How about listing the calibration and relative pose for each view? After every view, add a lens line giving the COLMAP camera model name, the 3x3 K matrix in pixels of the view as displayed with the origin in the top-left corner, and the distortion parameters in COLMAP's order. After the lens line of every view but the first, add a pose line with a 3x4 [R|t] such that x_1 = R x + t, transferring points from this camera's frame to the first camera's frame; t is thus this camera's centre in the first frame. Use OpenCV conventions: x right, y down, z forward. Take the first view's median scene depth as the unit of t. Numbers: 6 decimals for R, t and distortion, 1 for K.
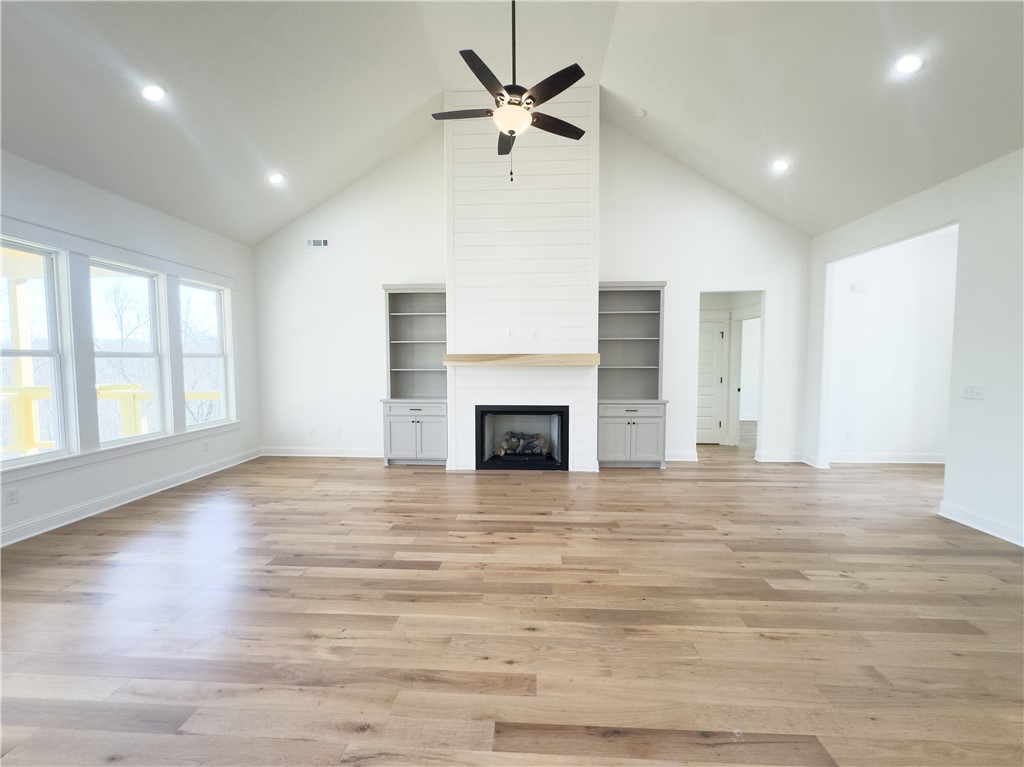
lens RADIAL K [[410.3, 0, 510.5], [0, 410.3, 384.0], [0, 0, 1]] dist [-0.006538, 0.001078]
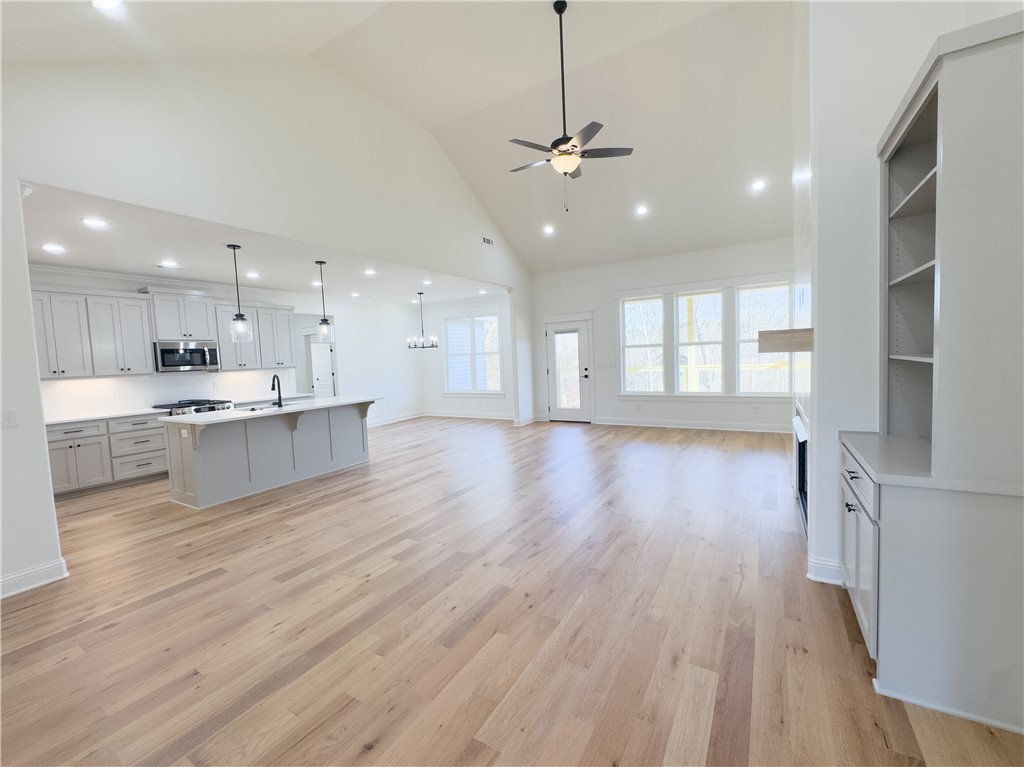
lens RADIAL K [[410.3, 0, 505.3], [0, 410.3, 389.0], [0, 0, 1]] dist [-0.006538, 0.001078]
pose [[-0.475288, 0.092787, -0.874924, 0.734656], [-0.005603, 0.994084, 0.108469, -0.048673], [0.879812, 0.056456, -0.471957, 0.859736]]
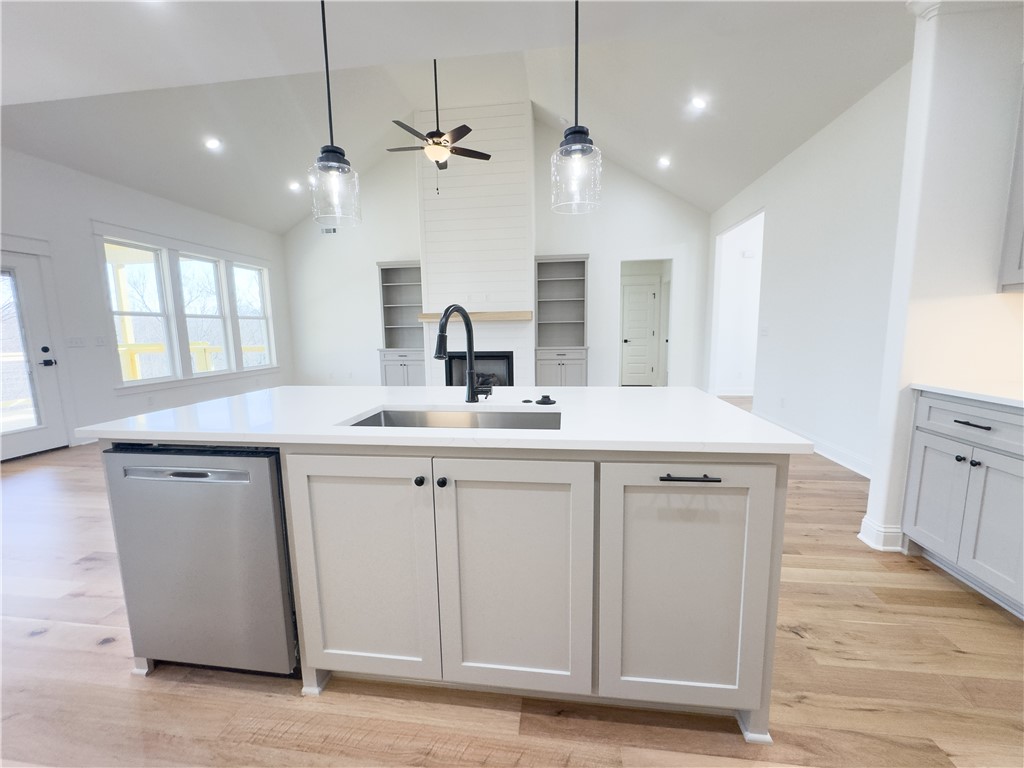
lens RADIAL K [[410.3, 0, 509.8], [0, 410.3, 384.0], [0, 0, 1]] dist [-0.006538, 0.001078]
pose [[0.996776, -0.002902, -0.080185, 0.234601], [0.008973, 0.997108, 0.075463, 0.057581], [0.079734, -0.075939, 0.993919, -0.330383]]
